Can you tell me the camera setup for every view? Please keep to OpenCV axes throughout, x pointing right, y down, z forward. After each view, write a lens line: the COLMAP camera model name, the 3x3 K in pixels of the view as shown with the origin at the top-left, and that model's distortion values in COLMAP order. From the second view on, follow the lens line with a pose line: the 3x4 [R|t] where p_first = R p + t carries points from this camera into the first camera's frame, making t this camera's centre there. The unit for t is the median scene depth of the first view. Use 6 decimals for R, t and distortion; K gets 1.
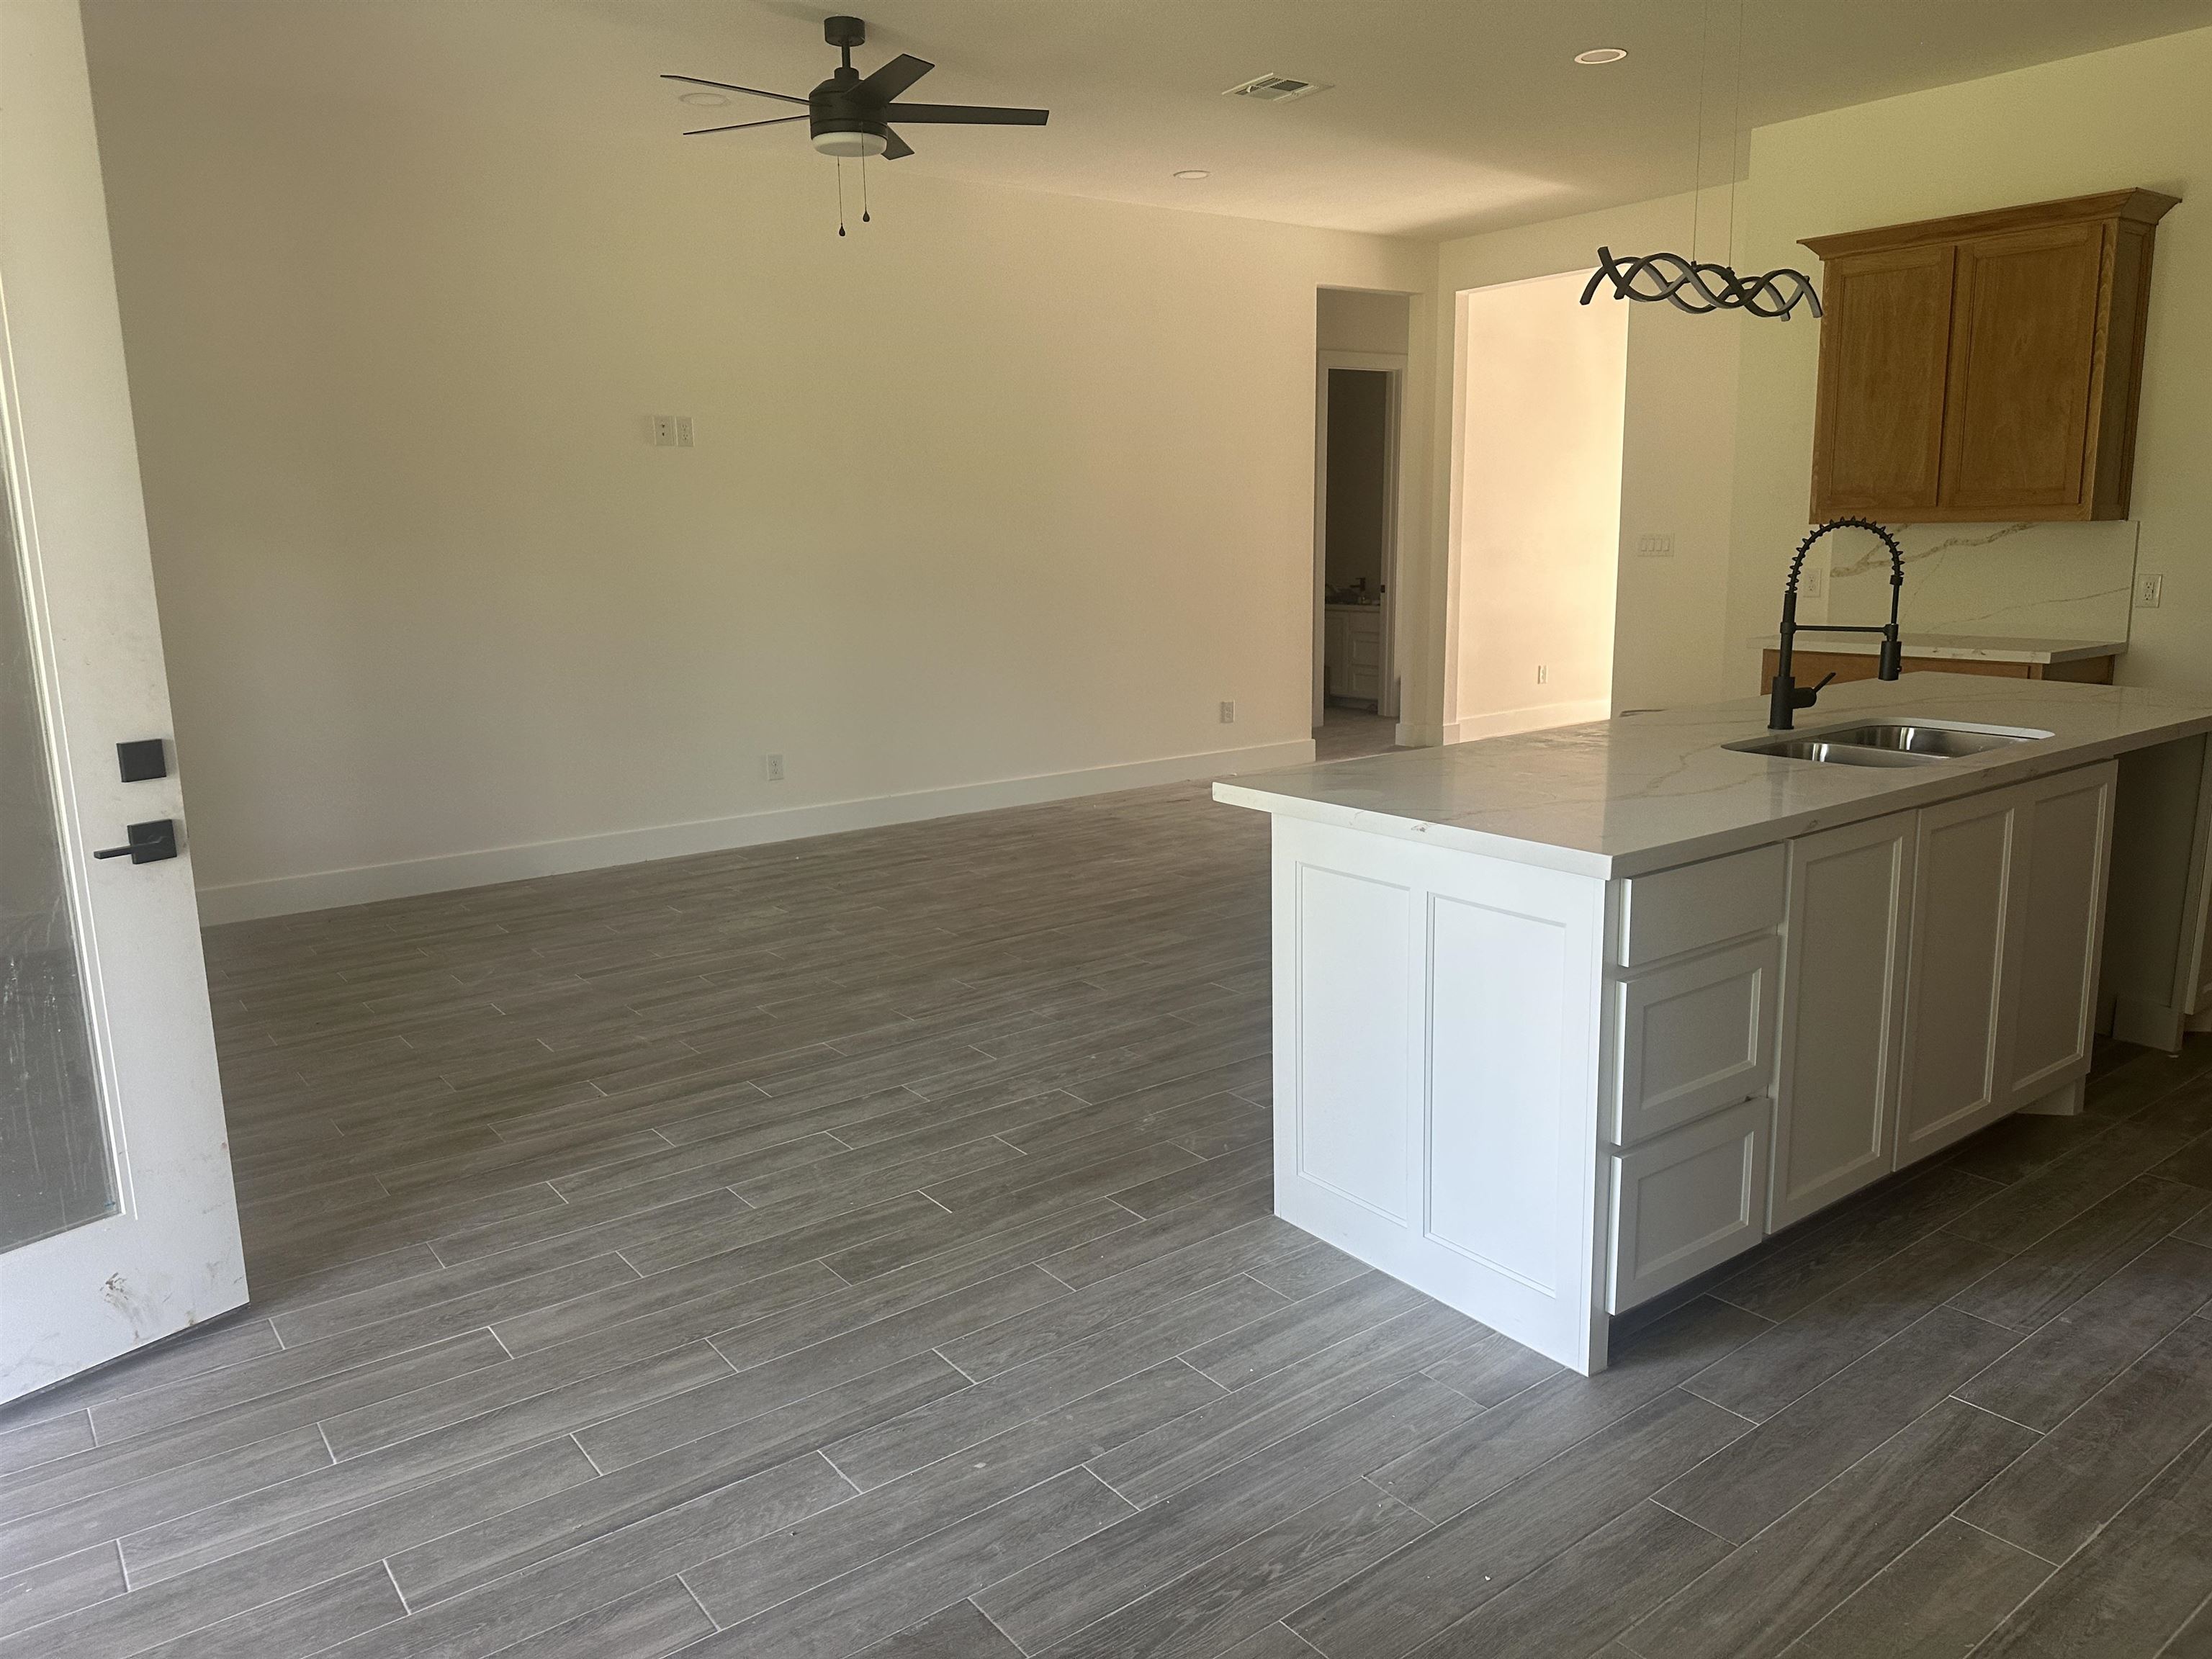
lens RADIAL K [[1551.6, 0, 1097.2], [0, 1551.6, 831.2], [0, 0, 1]] dist [0.052095, -0.068275]
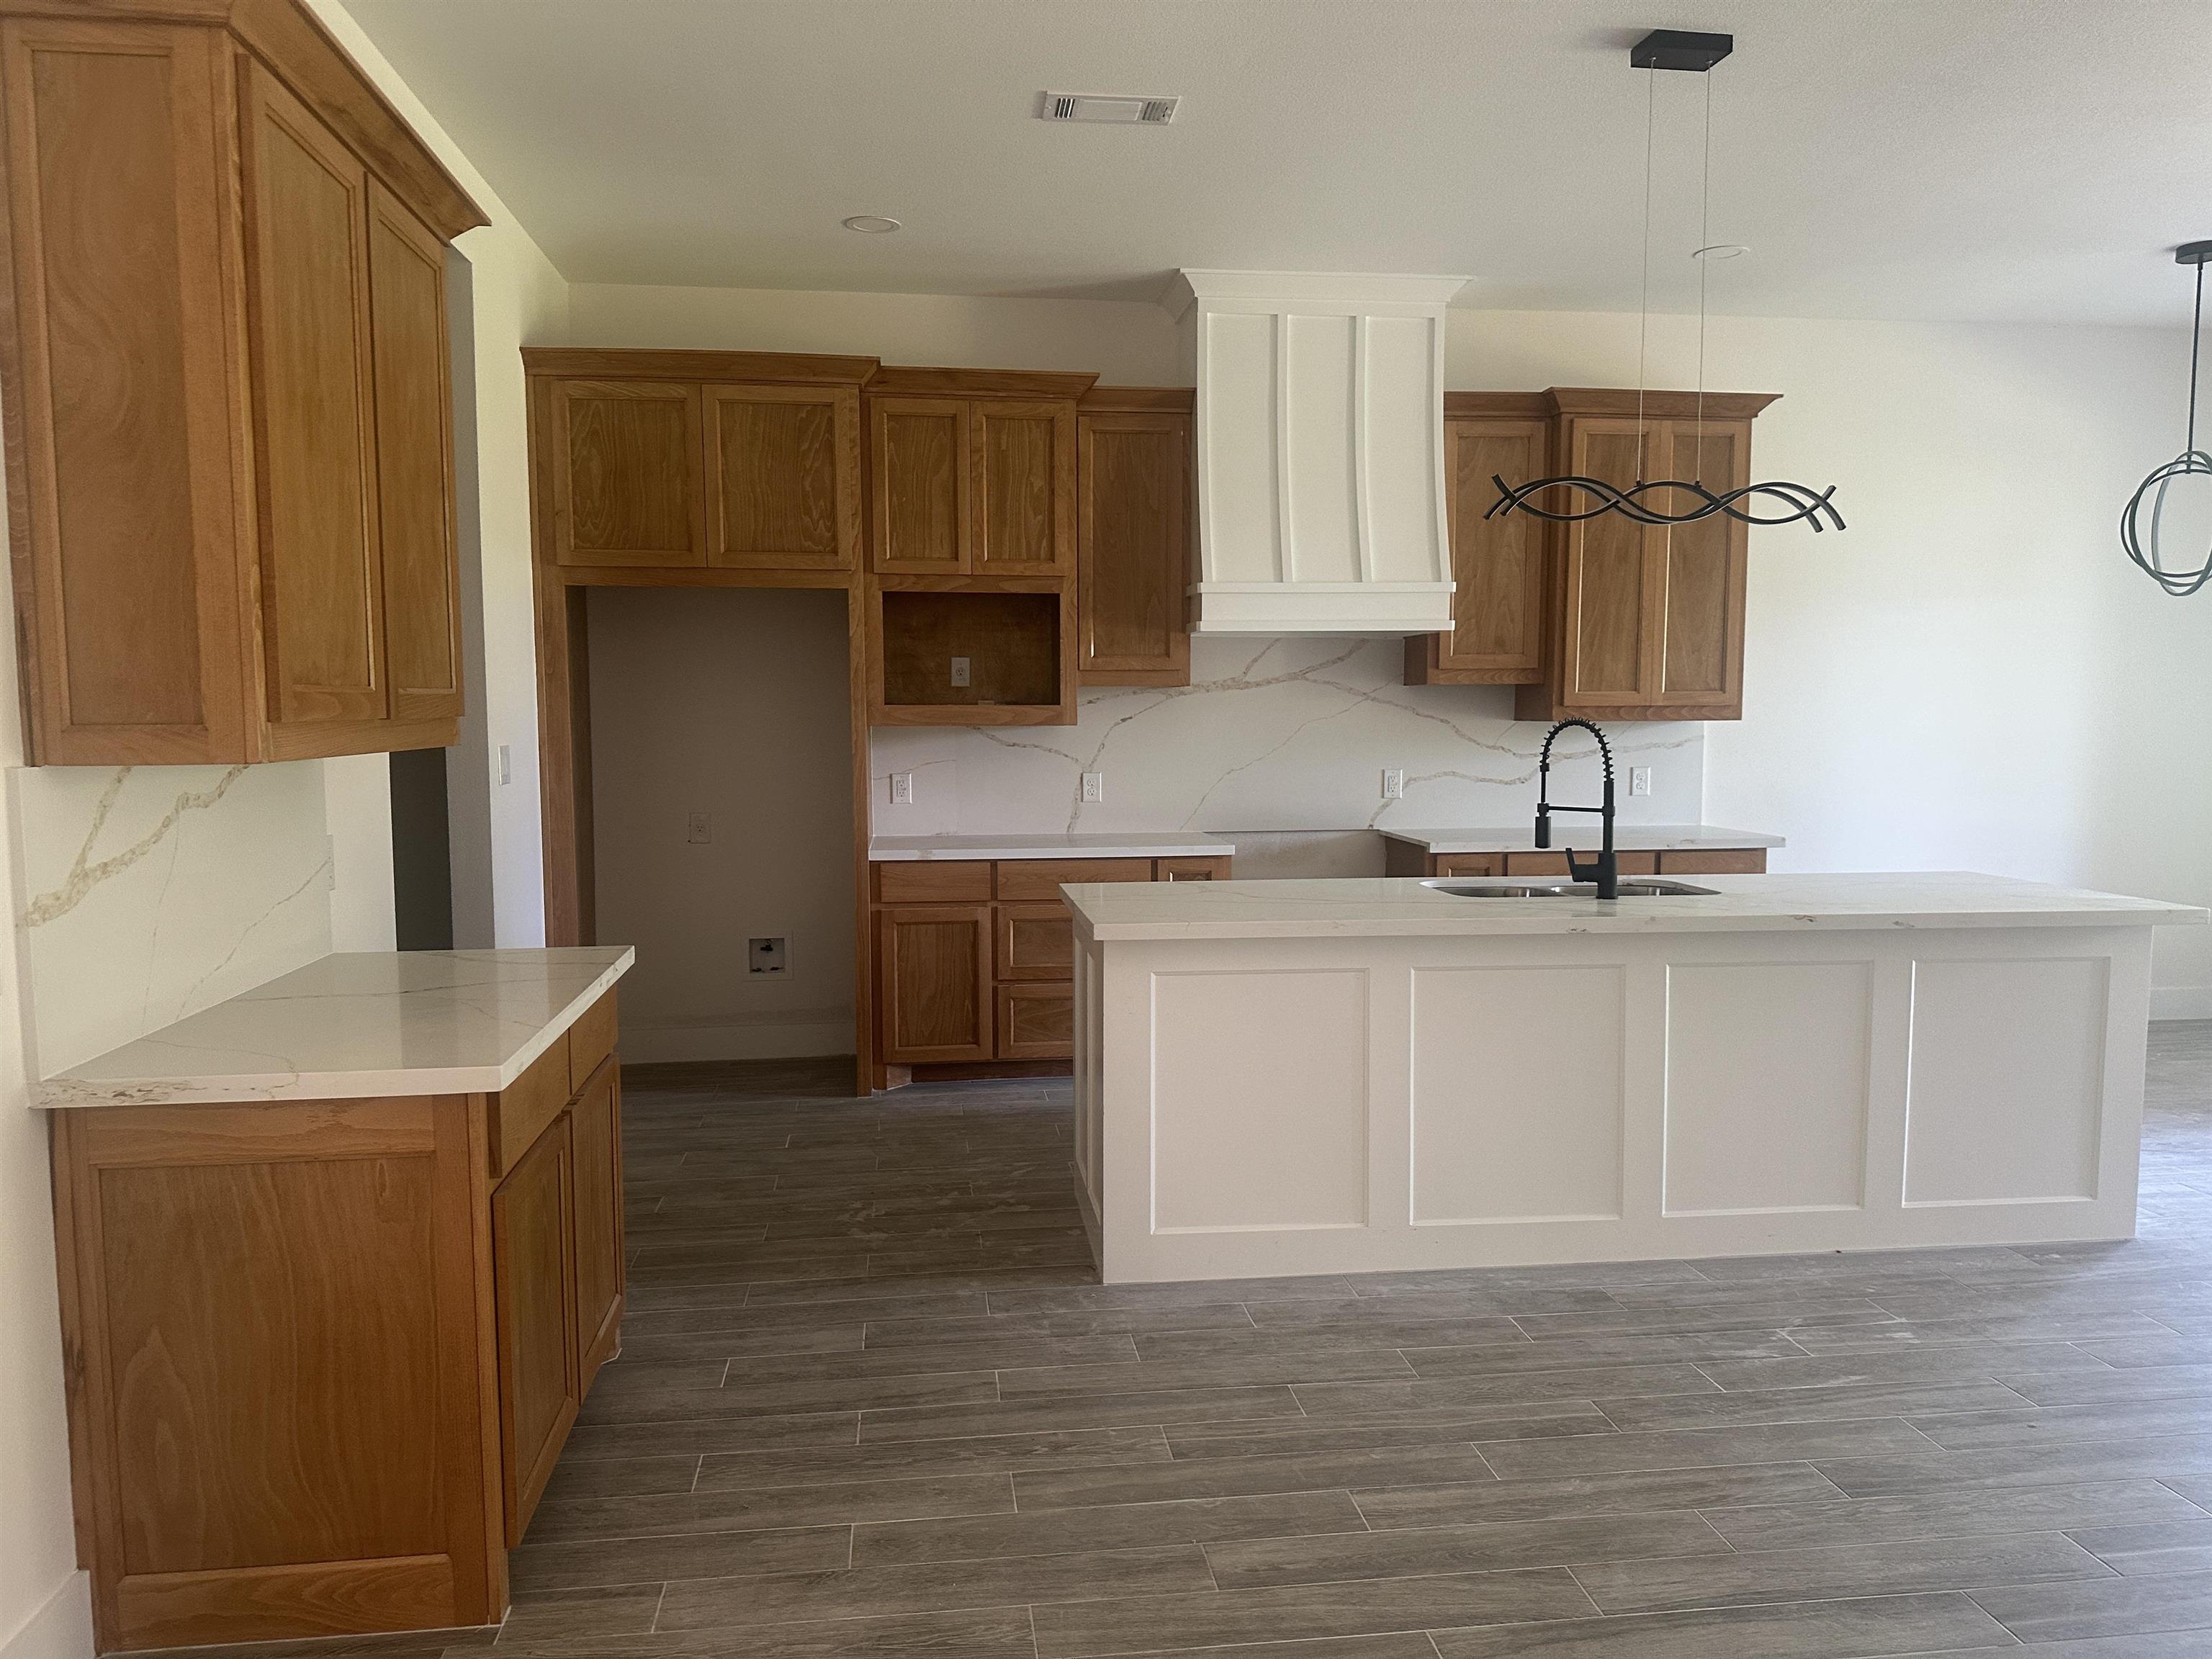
lens RADIAL K [[1551.6, 0, 1106.2], [0, 1551.6, 865.0], [0, 0, 1]] dist [0.052095, -0.068275]
pose [[-0.870879, -0.029306, 0.490623, 0.189765], [0.114293, 0.958781, 0.260145, -0.410947], [-0.478024, 0.282629, -0.831633, 2.033470]]
